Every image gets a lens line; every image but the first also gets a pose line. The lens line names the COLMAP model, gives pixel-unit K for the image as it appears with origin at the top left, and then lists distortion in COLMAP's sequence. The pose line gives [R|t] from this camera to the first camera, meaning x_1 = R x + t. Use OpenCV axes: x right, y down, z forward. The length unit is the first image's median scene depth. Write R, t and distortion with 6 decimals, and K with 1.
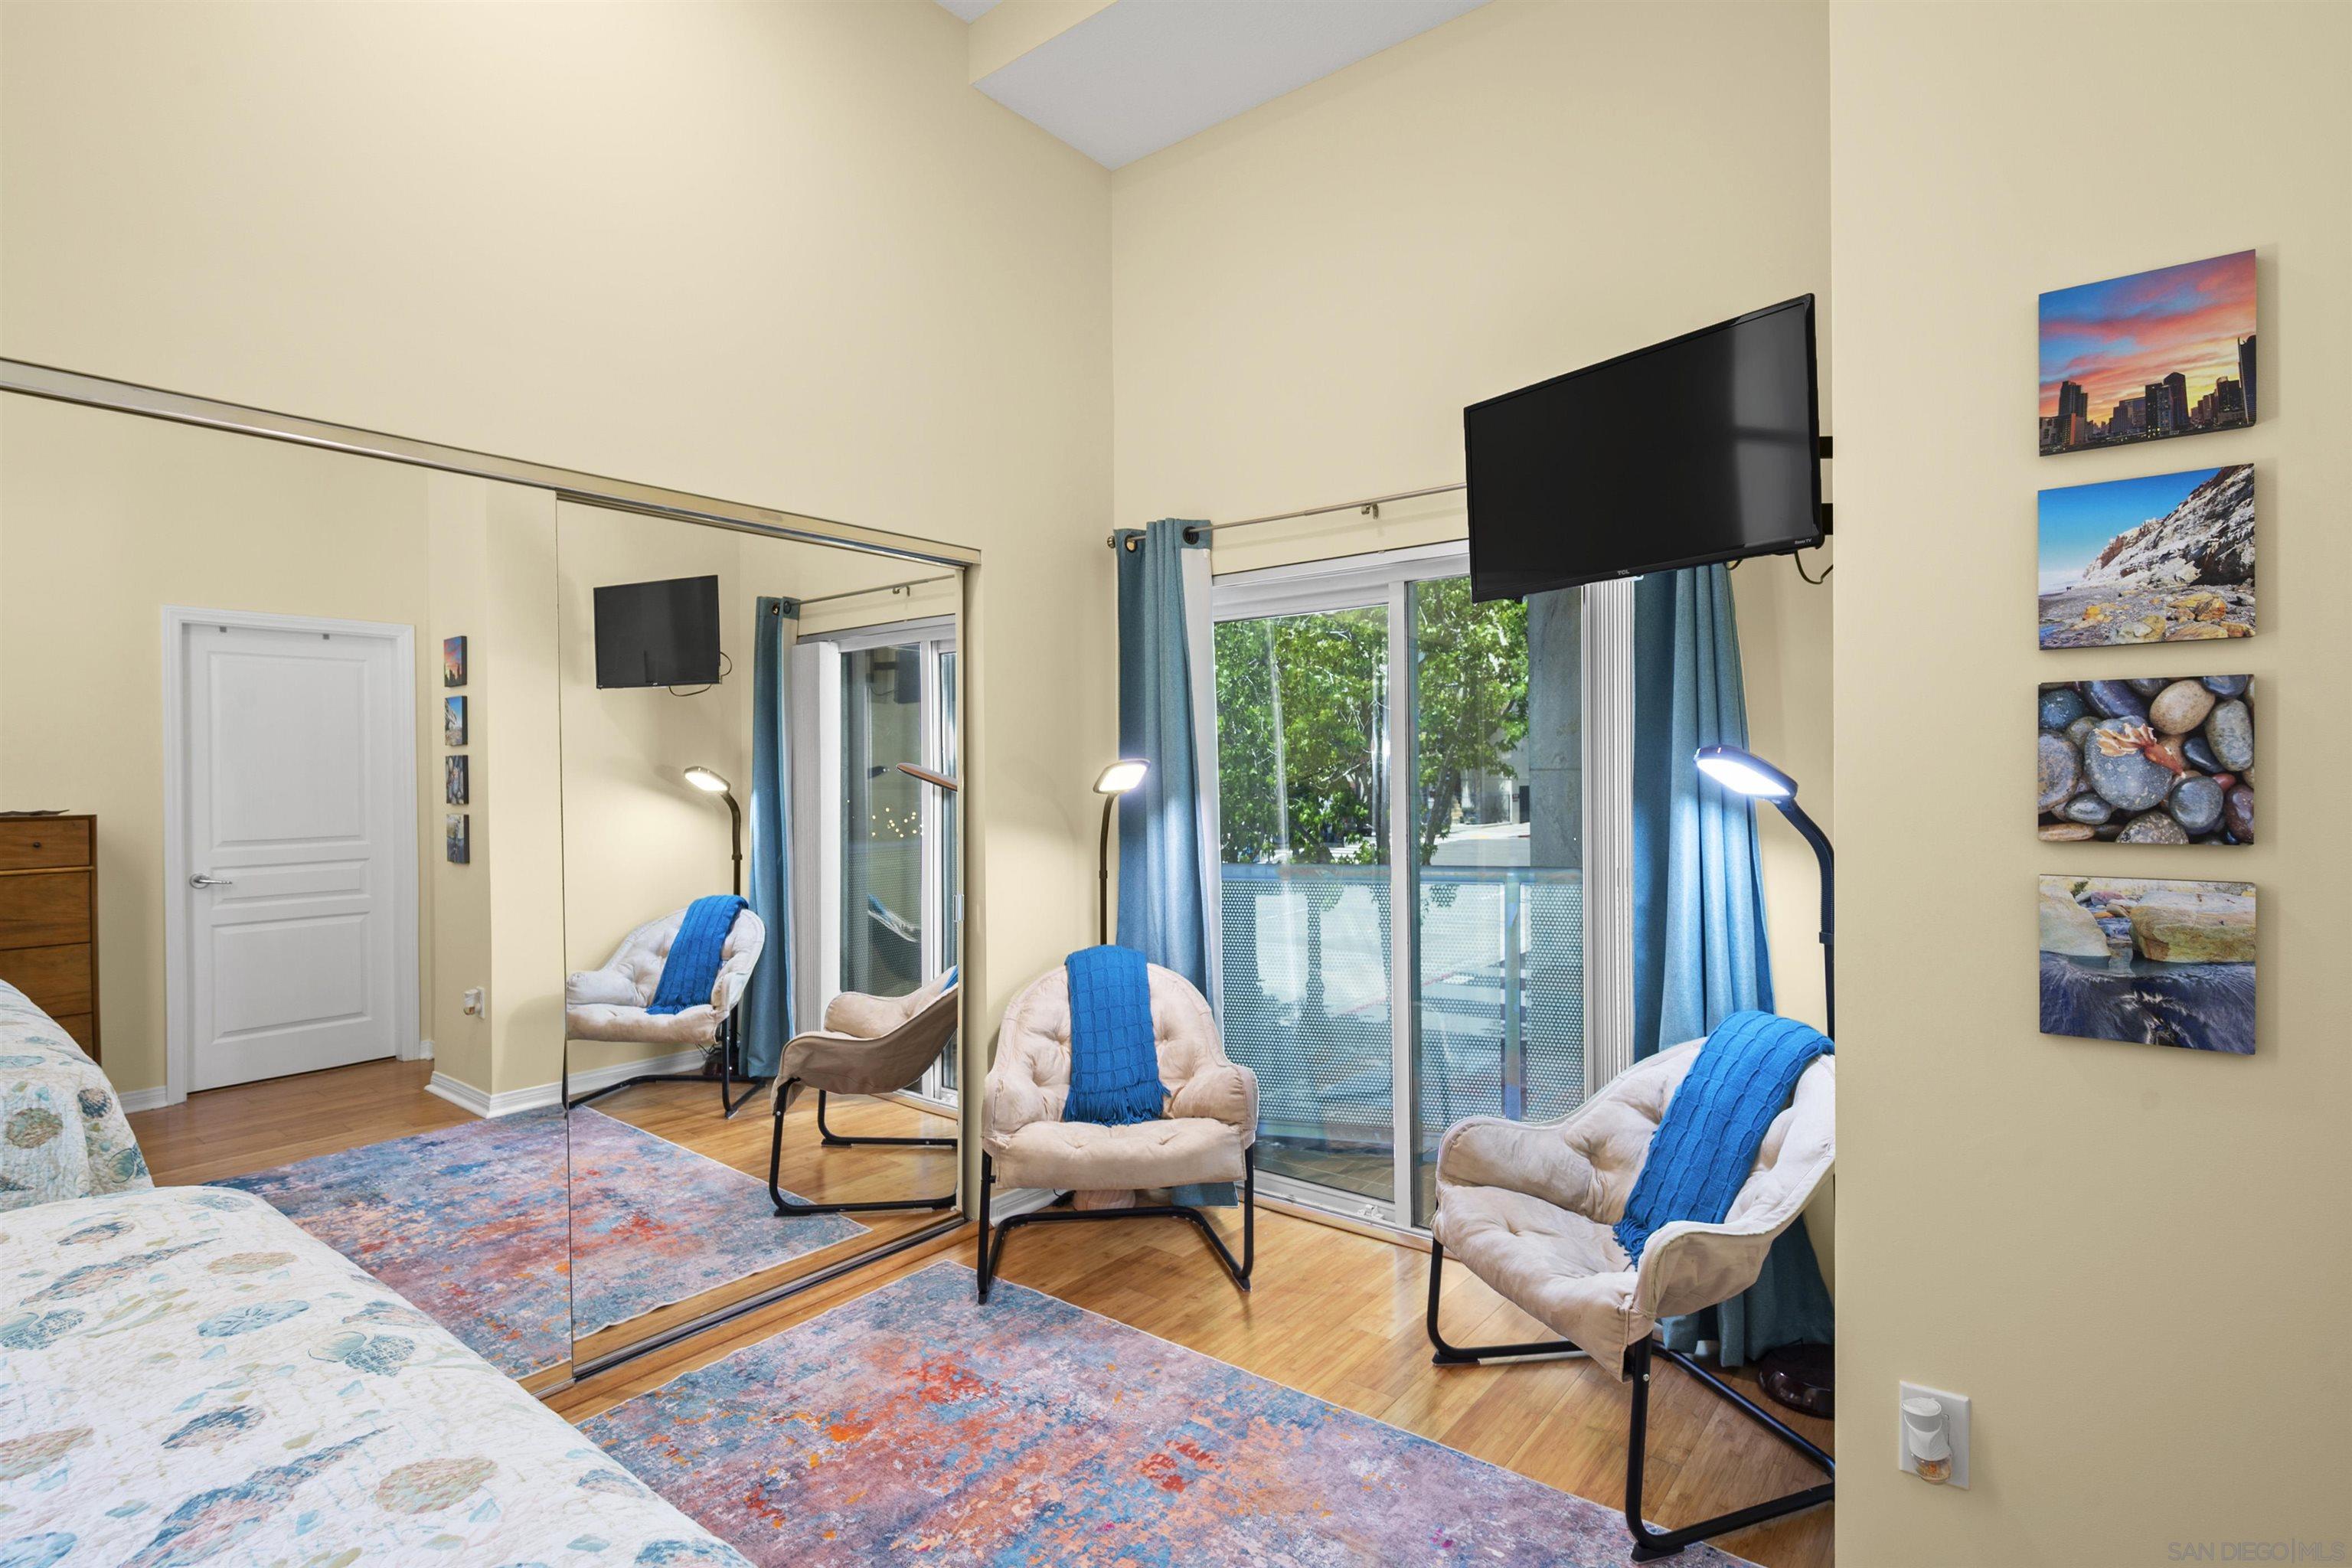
lens RADIAL K [[1148.5, 0, 1170.7], [0, 1148.5, 781.9], [0, 0, 1]] dist [-0.000222, -0.001396]
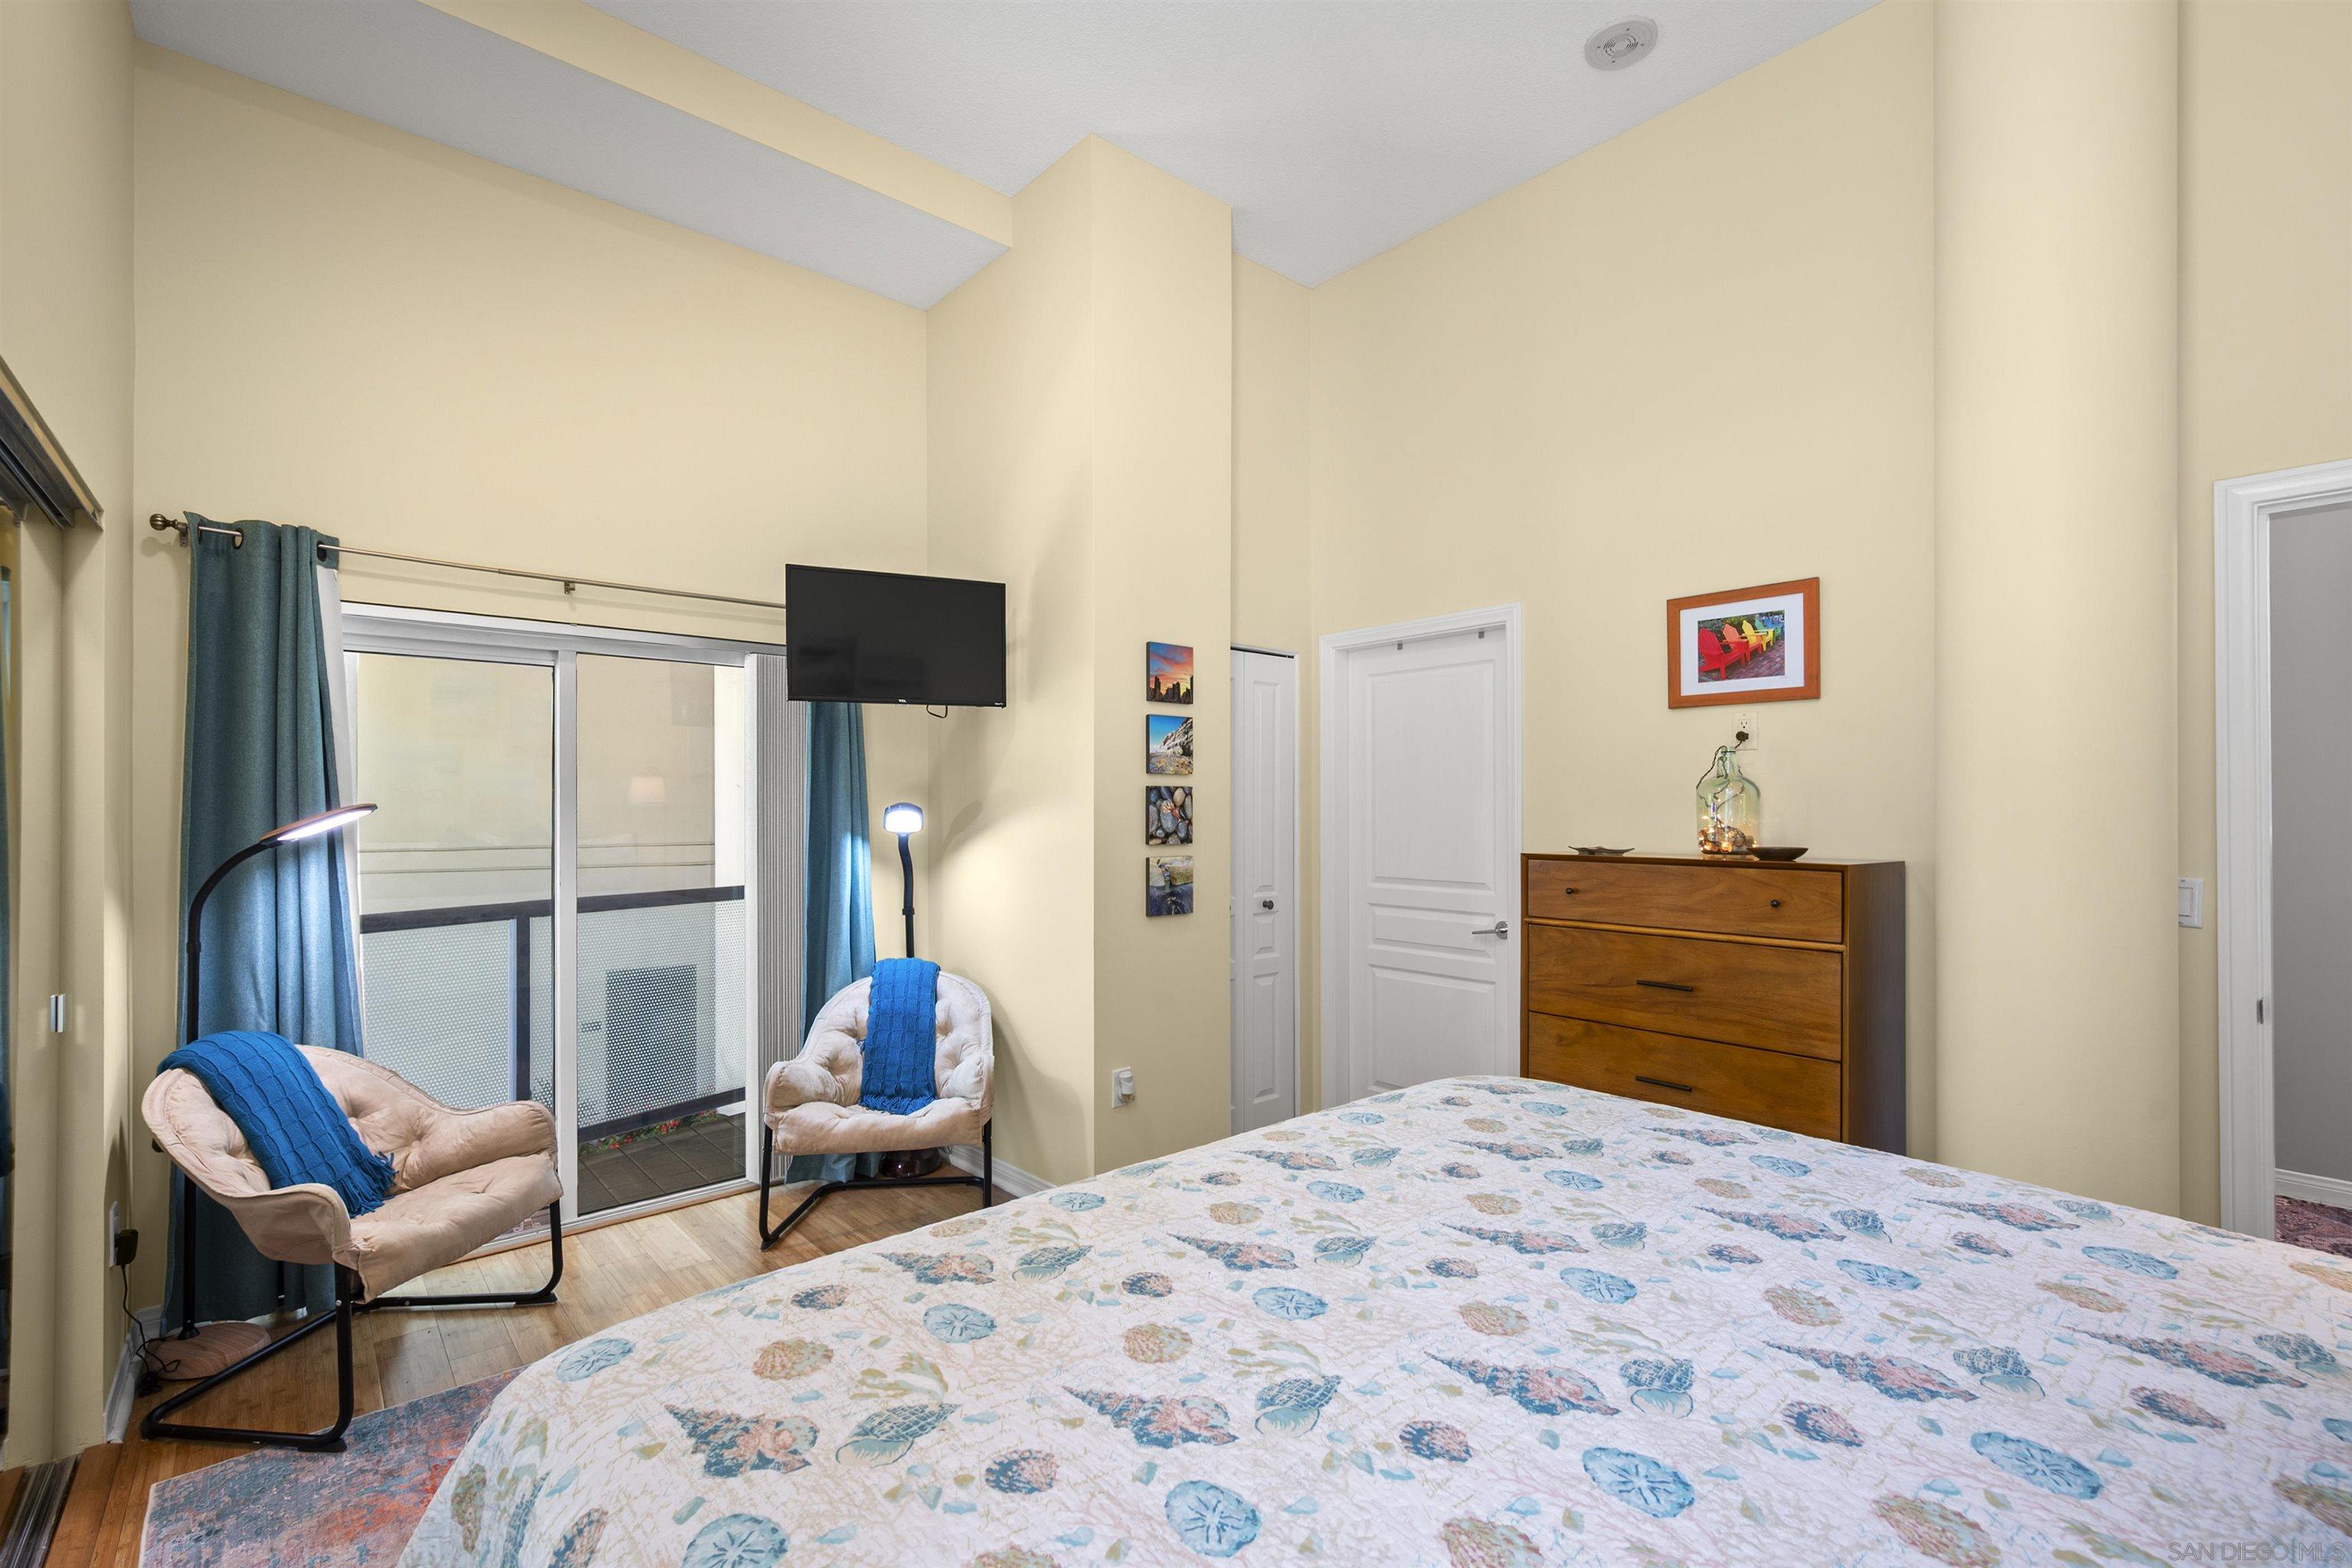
lens RADIAL K [[988.3, 0, 1164.6], [0, 988.3, 795.8], [0, 0, 1]] dist [0.003061, -0.000455]
pose [[0.177656, 0.020090, 0.983887, -1.554576], [0.007712, 0.999732, -0.021806, -0.012717], [-0.984062, 0.011461, 0.177454, 0.576495]]
